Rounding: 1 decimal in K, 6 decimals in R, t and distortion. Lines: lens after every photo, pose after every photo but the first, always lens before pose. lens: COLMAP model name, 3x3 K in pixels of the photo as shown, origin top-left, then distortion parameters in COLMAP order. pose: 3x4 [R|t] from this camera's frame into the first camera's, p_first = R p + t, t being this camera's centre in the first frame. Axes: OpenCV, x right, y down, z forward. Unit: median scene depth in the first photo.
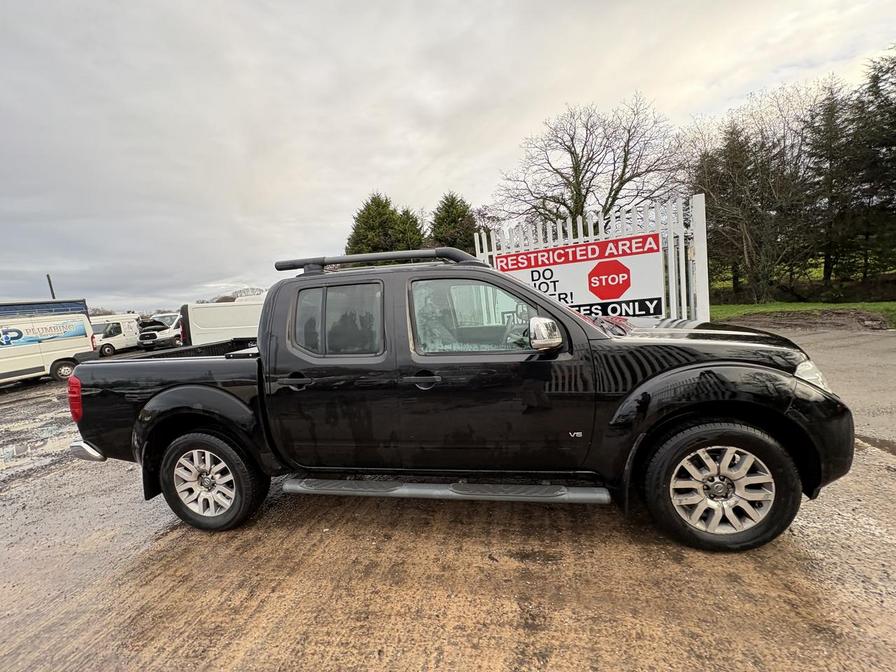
lens RADIAL K [[356.7, 0, 446.4], [0, 356.7, 331.5], [0, 0, 1]] dist [-0.000298, 0.000012]
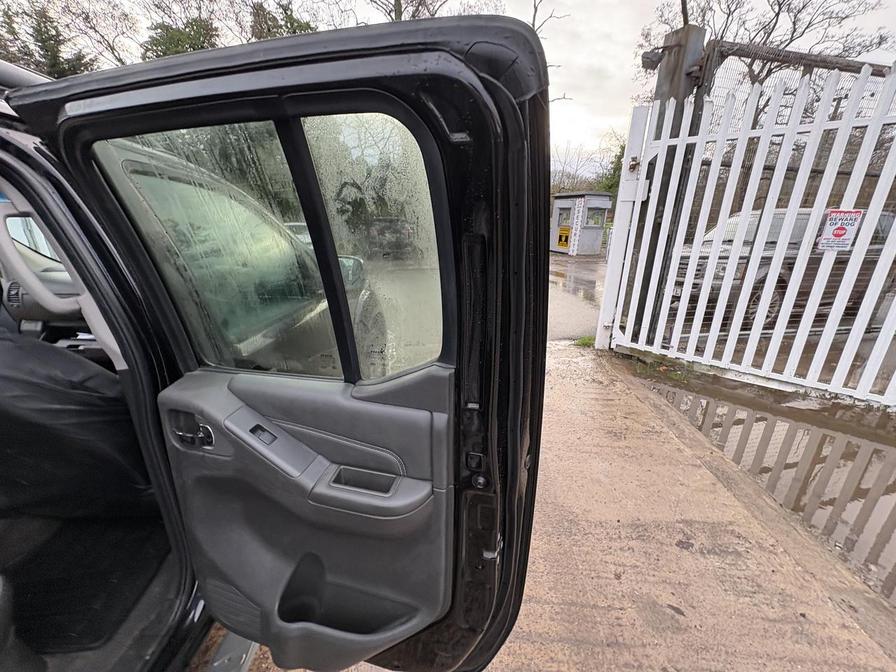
lens RADIAL K [[356.7, 0, 447.6], [0, 356.7, 336.4], [0, 0, 1]] dist [-0.000298, 0.000012]
pose [[-0.169469, -0.220145, 0.960633, -0.217391], [0.096062, 0.966401, 0.238413, -0.011780], [-0.980843, 0.132684, -0.142628, 0.294480]]
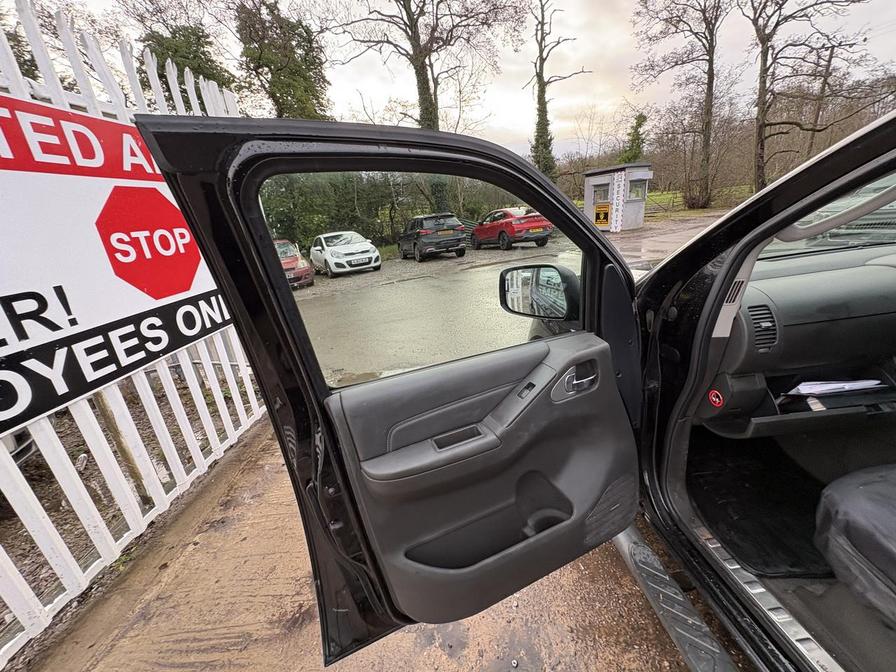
lens RADIAL K [[356.7, 0, 448.4], [0, 356.7, 336.6], [0, 0, 1]] dist [-0.000298, 0.000012]
pose [[-0.241441, -0.199084, 0.949775, 0.016923], [0.216238, 0.943085, 0.252651, -0.077577], [-0.946017, 0.266378, -0.184649, 0.769689]]
